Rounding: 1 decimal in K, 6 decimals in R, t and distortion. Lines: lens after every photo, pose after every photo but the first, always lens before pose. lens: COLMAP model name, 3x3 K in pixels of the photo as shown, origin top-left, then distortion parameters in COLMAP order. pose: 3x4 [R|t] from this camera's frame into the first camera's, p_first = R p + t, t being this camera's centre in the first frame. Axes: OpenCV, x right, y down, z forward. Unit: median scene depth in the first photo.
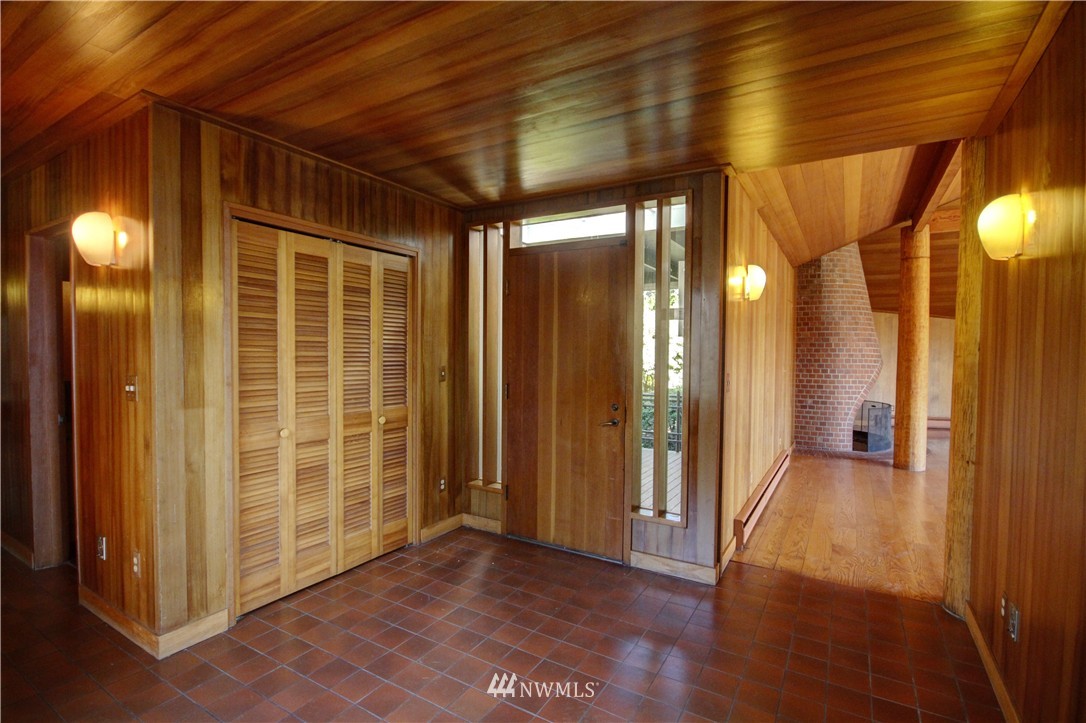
lens RADIAL K [[510.8, 0, 543.5], [0, 510.8, 363.9], [0, 0, 1]] dist [0.006536, 0.000517]
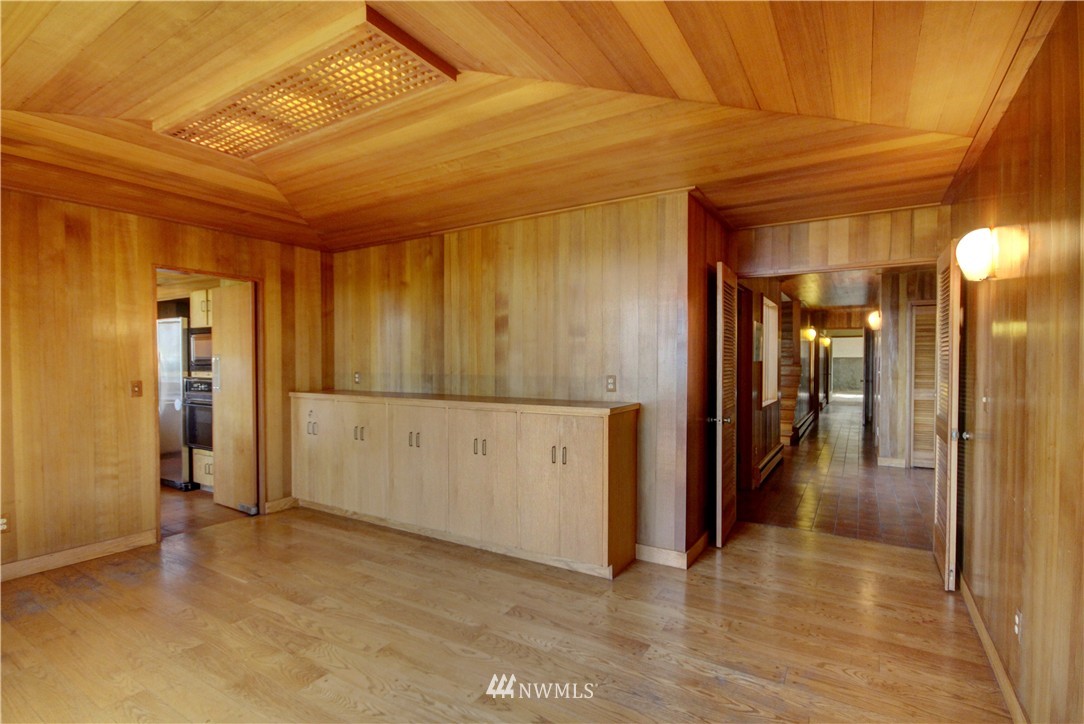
lens RADIAL K [[509.8, 0, 544.9], [0, 509.8, 363.4], [0, 0, 1]] dist [0.006536, 0.000517]
pose [[-0.009114, 0.003779, -0.999951, 1.905192], [-0.030065, 0.999540, 0.004051, 0.041468], [0.999506, 0.030100, -0.008996, -0.771688]]
